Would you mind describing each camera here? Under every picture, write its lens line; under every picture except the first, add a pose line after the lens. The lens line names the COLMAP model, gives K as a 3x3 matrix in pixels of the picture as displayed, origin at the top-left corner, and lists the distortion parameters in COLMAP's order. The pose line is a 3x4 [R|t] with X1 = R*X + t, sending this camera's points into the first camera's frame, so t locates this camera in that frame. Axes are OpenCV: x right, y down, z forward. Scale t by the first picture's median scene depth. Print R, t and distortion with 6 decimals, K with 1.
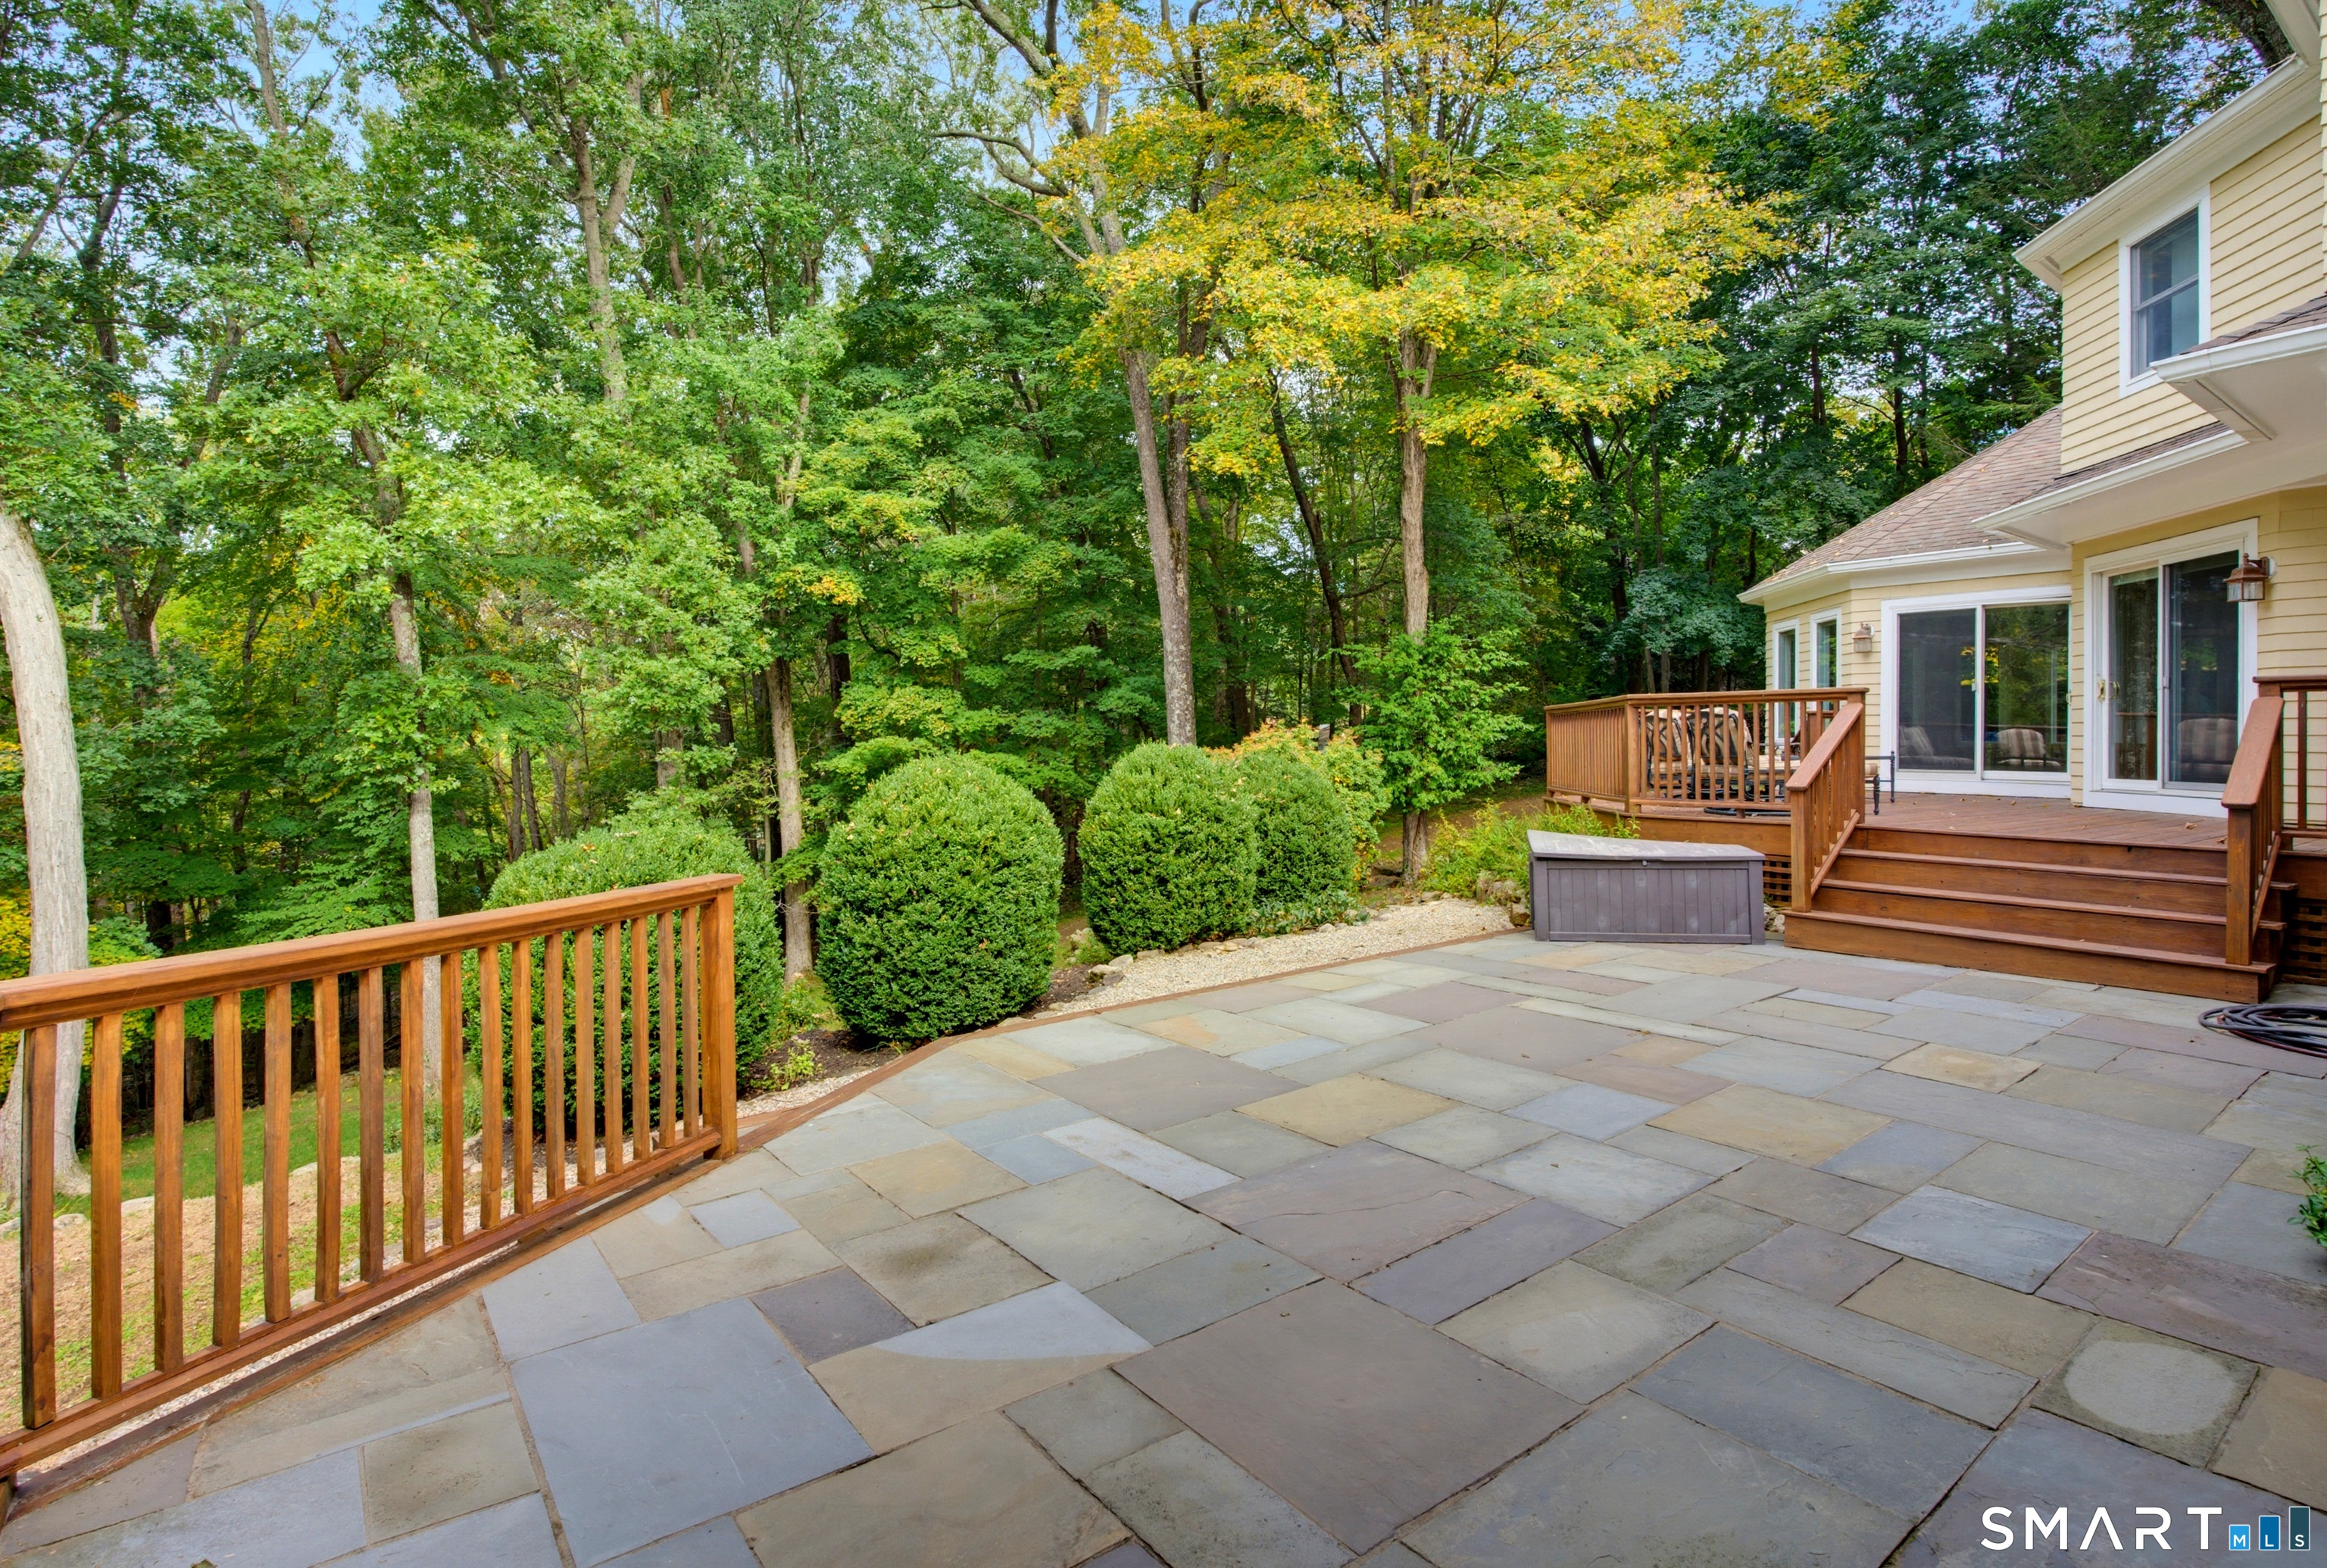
lens RADIAL K [[1164.7, 0, 1161.1], [0, 1164.7, 762.8], [0, 0, 1]] dist [0.002985, 0.000600]
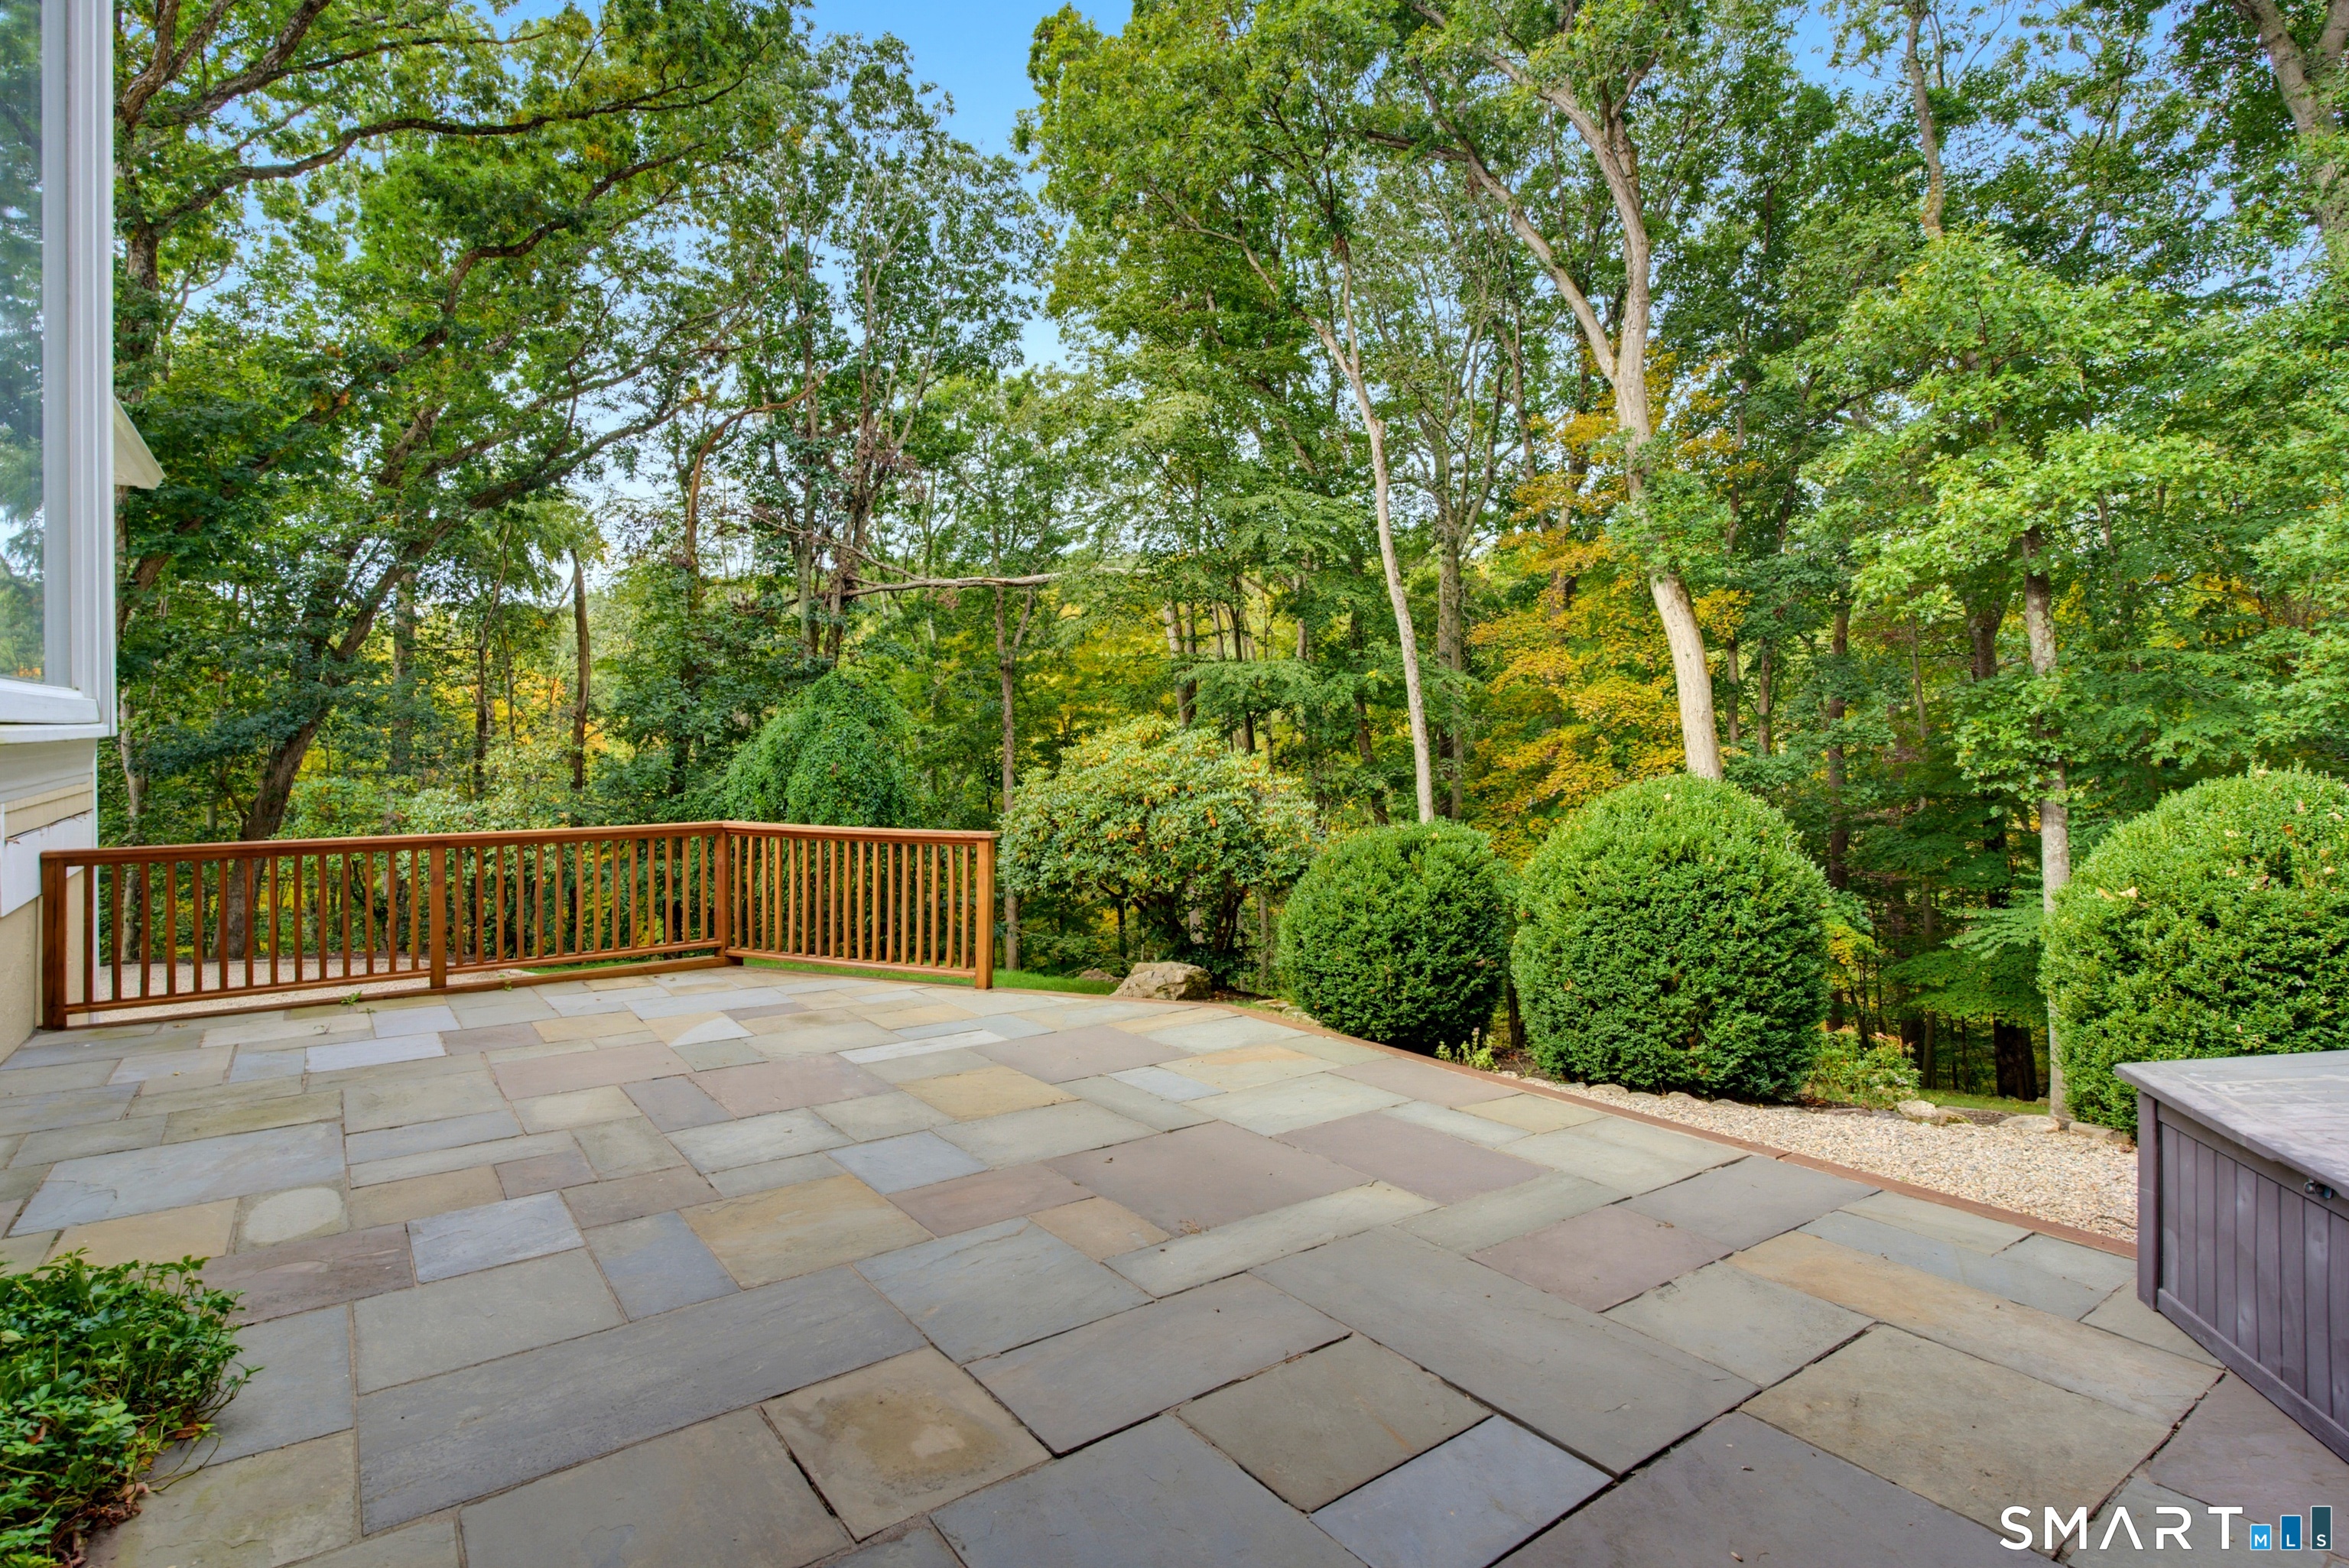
lens RADIAL K [[1175.6, 0, 1169.1], [0, 1175.6, 764.3], [0, 0, 1]] dist [0.002985, 0.000600]
pose [[-0.044901, 0.018161, -0.998826, 1.621808], [-0.014281, 0.999721, 0.018819, -0.058739], [0.998889, 0.015109, -0.044629, 1.543532]]
